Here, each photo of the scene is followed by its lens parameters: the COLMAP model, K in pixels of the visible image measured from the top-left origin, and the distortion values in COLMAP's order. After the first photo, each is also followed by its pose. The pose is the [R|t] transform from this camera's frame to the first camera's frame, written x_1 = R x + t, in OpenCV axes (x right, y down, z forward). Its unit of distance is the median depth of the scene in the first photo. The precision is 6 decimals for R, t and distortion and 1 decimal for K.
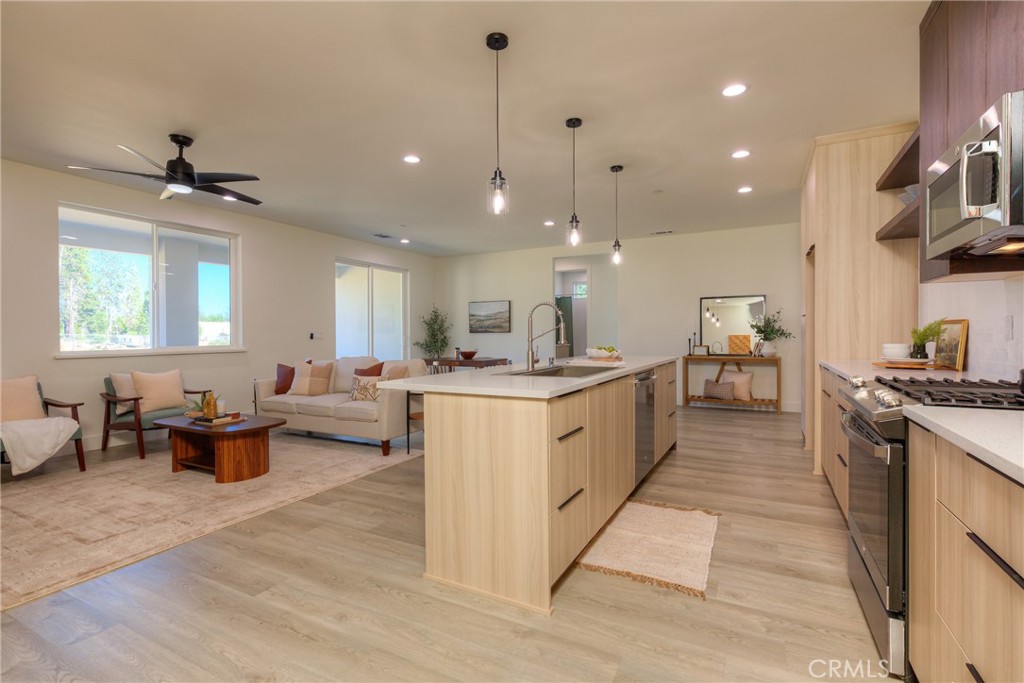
lens RADIAL K [[467.5, 0, 511.8], [0, 467.5, 336.3], [0, 0, 1]] dist [-0.002534, -0.000159]
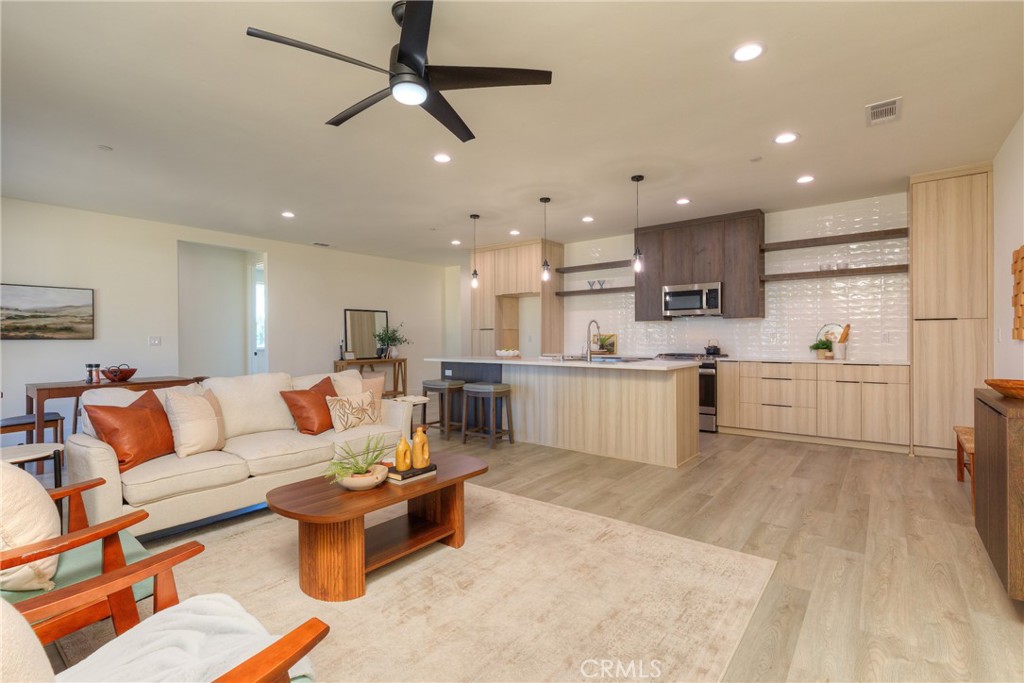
lens RADIAL K [[472.3, 0, 512.0], [0, 472.3, 341.5], [0, 0, 1]] dist [-0.000237, 0.000043]
pose [[0.188594, -0.000585, 0.982055, -1.026920], [0.007387, 0.999972, -0.000823, -0.000432], [-0.982027, 0.007410, 0.188593, 0.605851]]
